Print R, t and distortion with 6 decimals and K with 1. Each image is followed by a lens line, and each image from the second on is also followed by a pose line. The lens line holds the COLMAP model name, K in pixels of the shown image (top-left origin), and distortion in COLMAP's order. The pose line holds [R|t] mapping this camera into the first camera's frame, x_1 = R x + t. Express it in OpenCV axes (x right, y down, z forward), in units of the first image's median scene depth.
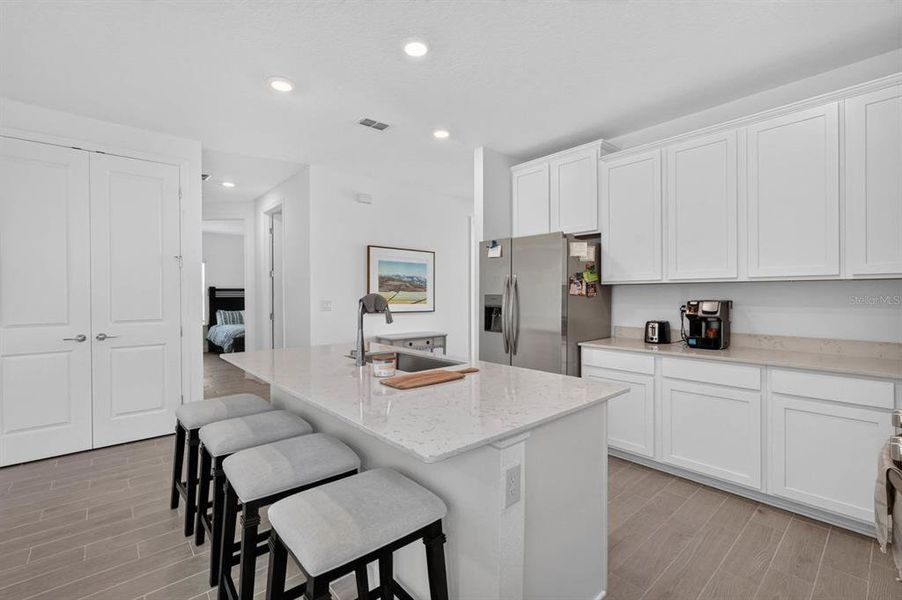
lens RADIAL K [[399.1, 0, 452.1], [0, 399.1, 294.6], [0, 0, 1]] dist [-0.000526, 0.004752]
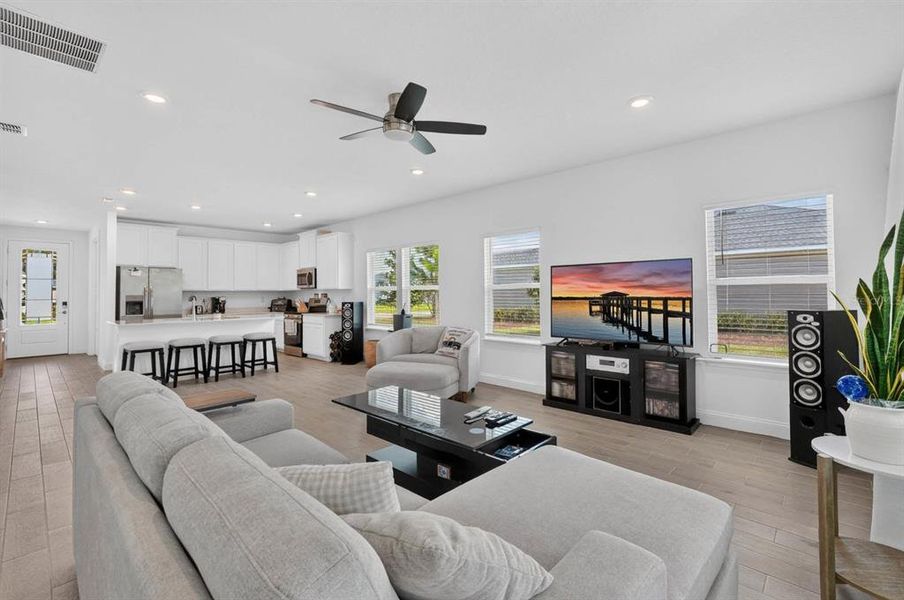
lens RADIAL K [[400.0, 0, 443.2], [0, 400.0, 286.3], [0, 0, 1]] dist [-0.000526, 0.004752]
pose [[-0.071553, 0.021169, 0.997212, -1.934232], [0.009082, 0.999747, -0.020571, 0.010052], [-0.997395, 0.007585, -0.071727, -0.341109]]
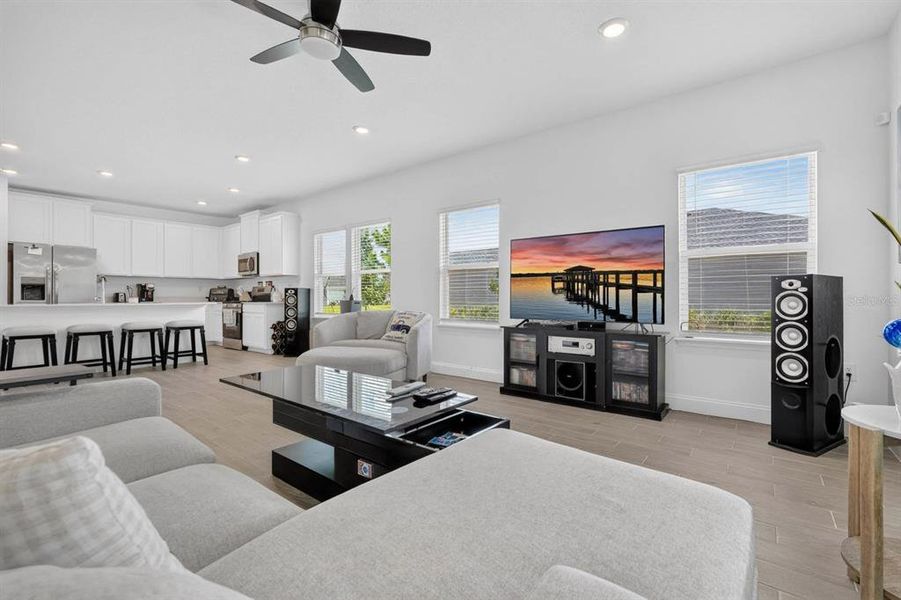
lens RADIAL K [[398.7, 0, 443.1], [0, 398.7, 296.1], [0, 0, 1]] dist [-0.000526, 0.004752]
pose [[-0.154823, 0.000784, 0.987942, -1.788615], [0.002539, 0.999997, -0.000396, 0.081793], [-0.987939, 0.002447, -0.154825, -0.404761]]
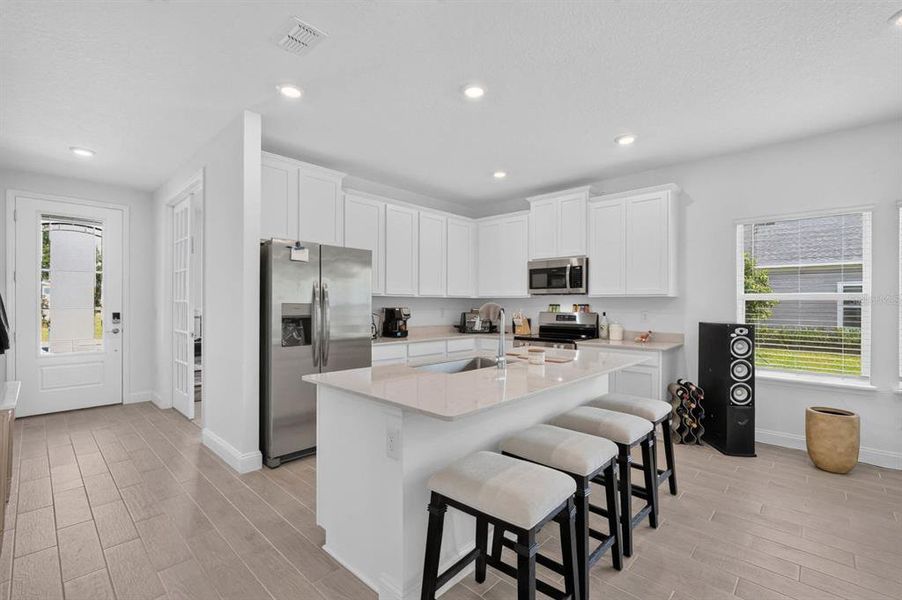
lens RADIAL K [[399.1, 0, 453.8], [0, 399.1, 305.5], [0, 0, 1]] dist [-0.000526, 0.004752]
pose [[-0.084312, -0.002370, 0.996437, -0.802021], [-0.005189, 0.999985, 0.001940, 0.001535], [-0.996426, -0.005007, -0.084323, 0.737599]]
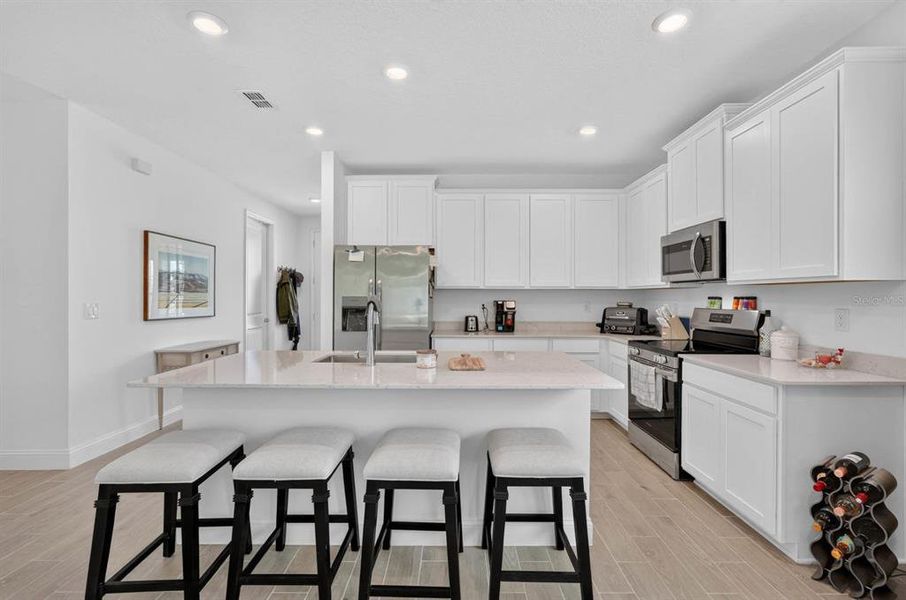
lens RADIAL K [[397.2, 0, 454.9], [0, 397.2, 296.8], [0, 0, 1]] dist [-0.008049, -0.000276]
pose [[0.668504, 0.001724, 0.743706, -0.505025], [-0.002772, 0.999996, 0.000173, -0.000209], [-0.743703, -0.002177, 0.668506, 0.098052]]
